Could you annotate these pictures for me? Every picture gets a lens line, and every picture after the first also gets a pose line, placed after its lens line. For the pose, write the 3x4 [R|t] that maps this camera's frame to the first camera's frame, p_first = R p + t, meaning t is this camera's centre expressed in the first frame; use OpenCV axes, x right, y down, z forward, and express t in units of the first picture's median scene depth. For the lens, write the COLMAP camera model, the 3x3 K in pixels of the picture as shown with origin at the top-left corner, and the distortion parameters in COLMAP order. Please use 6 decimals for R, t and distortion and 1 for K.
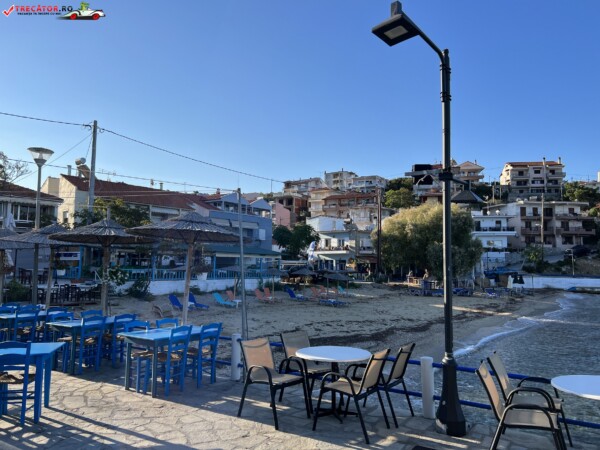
lens RADIAL K [[454.1, 0, 299.5], [0, 454.1, 227.1], [0, 0, 1]] dist [0.057665, -0.062232]
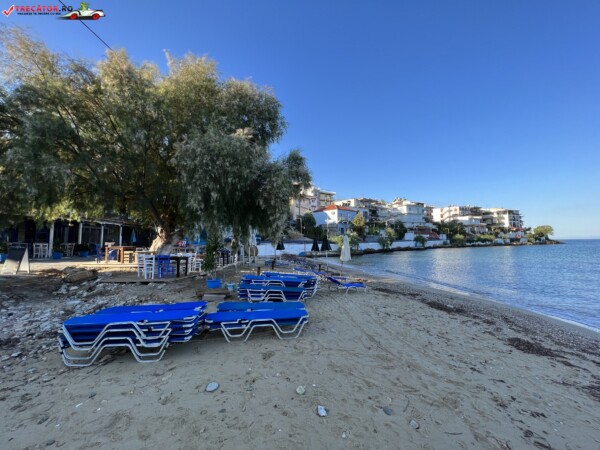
lens RADIAL K [[240.5, 0, 299.8], [0, 240.5, 222.3], [0, 0, 1]] dist [-0.001480, -0.000122]
pose [[0.665435, 0.046887, 0.744981, 0.169146], [-0.045673, 0.998713, -0.022060, 0.074016], [-0.745057, -0.019346, 0.666720, 0.643516]]
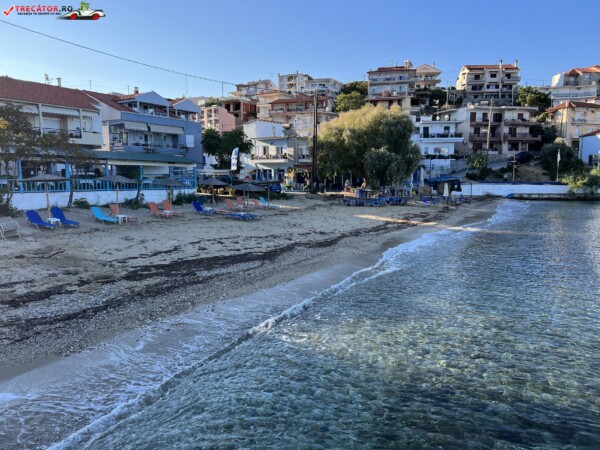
lens RADIAL K [[454.1, 0, 305.4], [0, 454.1, 230.1], [0, 0, 1]] dist [0.057665, -0.062232]
pose [[0.995639, -0.019182, 0.091301, 0.058012], [0.000333, 0.979360, 0.202123, 0.006190], [-0.093293, -0.201211, 0.975095, 0.054656]]
